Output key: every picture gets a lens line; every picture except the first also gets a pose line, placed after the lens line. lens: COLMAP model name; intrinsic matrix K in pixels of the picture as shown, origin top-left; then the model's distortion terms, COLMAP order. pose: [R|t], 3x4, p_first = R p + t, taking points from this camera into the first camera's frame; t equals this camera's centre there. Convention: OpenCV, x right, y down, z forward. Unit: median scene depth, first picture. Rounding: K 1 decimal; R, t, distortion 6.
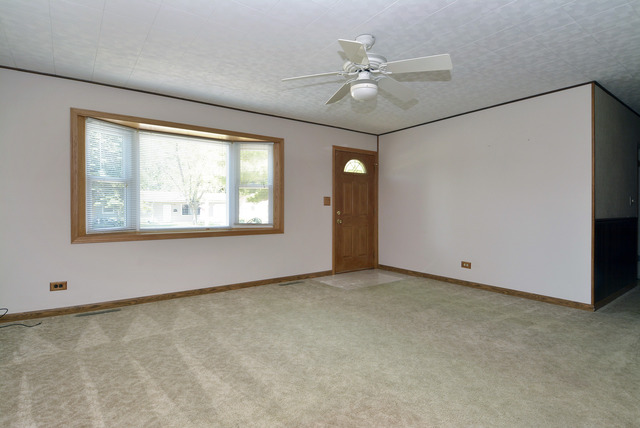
lens RADIAL K [[339.9, 0, 321.4], [0, 339.9, 212.2], [0, 0, 1]] dist [-0.006802, -0.006710]
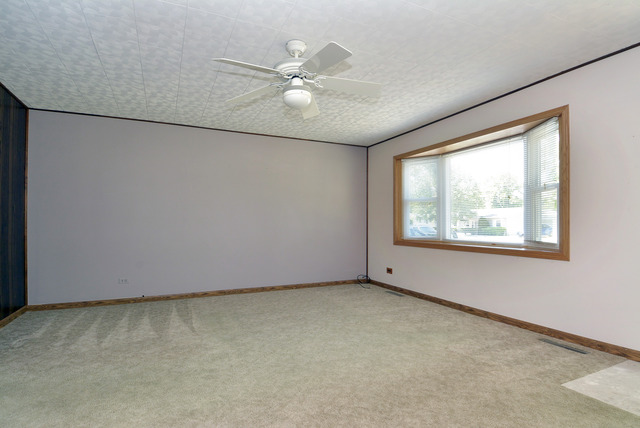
lens RADIAL K [[339.9, 0, 321.4], [0, 339.9, 217.2], [0, 0, 1]] dist [-0.006802, -0.006710]
pose [[-0.221096, -0.017435, -0.975096, 0.746167], [-0.005619, 0.999846, -0.016603, -0.003300], [0.975236, 0.001808, -0.221160, 0.911788]]
